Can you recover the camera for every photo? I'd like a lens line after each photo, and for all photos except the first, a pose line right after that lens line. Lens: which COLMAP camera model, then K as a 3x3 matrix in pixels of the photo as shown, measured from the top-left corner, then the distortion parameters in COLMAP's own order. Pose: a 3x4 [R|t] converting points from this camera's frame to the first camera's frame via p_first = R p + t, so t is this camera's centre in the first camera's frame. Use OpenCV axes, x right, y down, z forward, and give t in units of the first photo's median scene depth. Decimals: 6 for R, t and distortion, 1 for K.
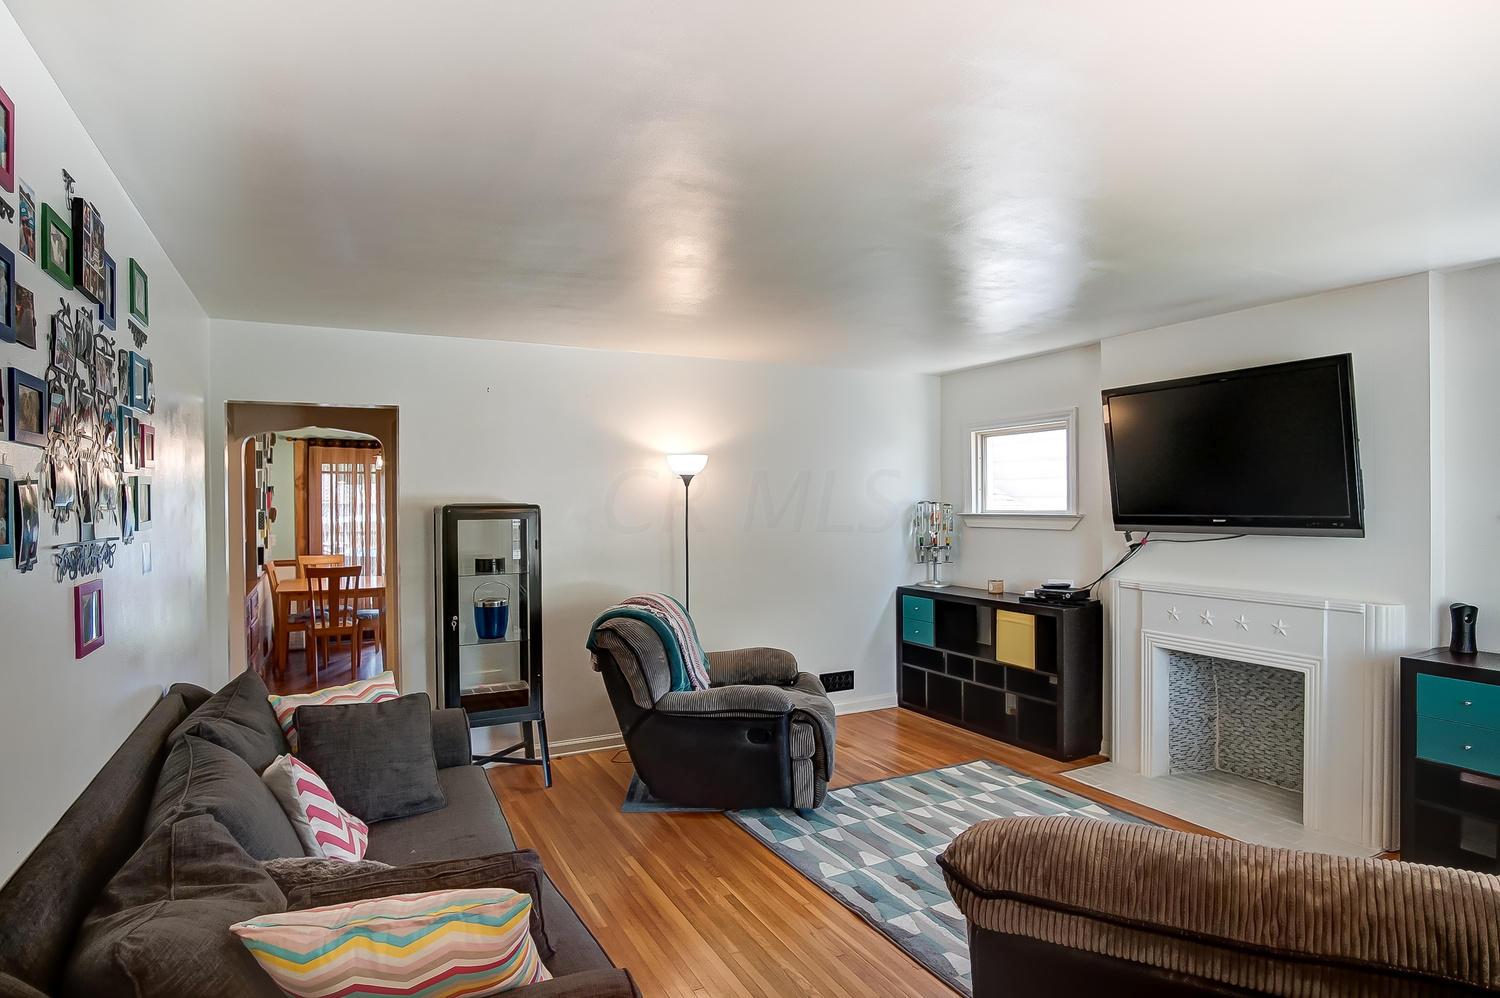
lens RADIAL K [[813.4, 0, 743.6], [0, 813.4, 495.3], [0, 0, 1]] dist [-0.024546, 0.001631]
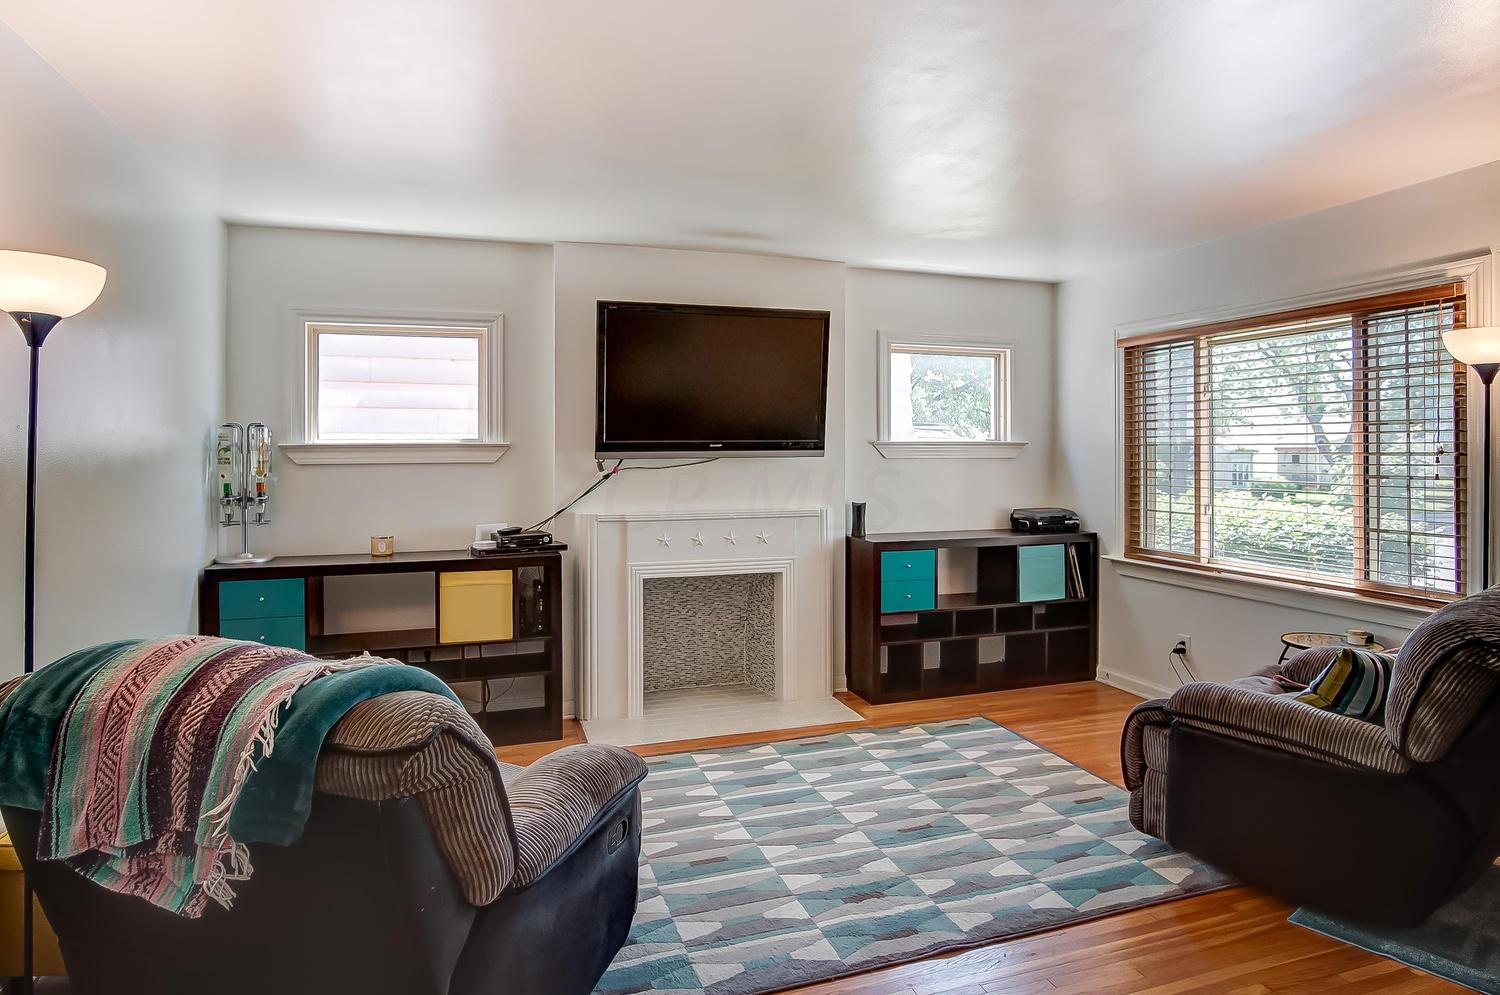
lens RADIAL K [[818.3, 0, 748.7], [0, 818.3, 445.7], [0, 0, 1]] dist [-0.025685, 0.000235]
pose [[0.168004, 0.015616, 0.985663, -0.417827], [-0.002606, 0.999878, -0.015397, 0.043281], [-0.985783, 0.000018, 0.168024, 0.698662]]
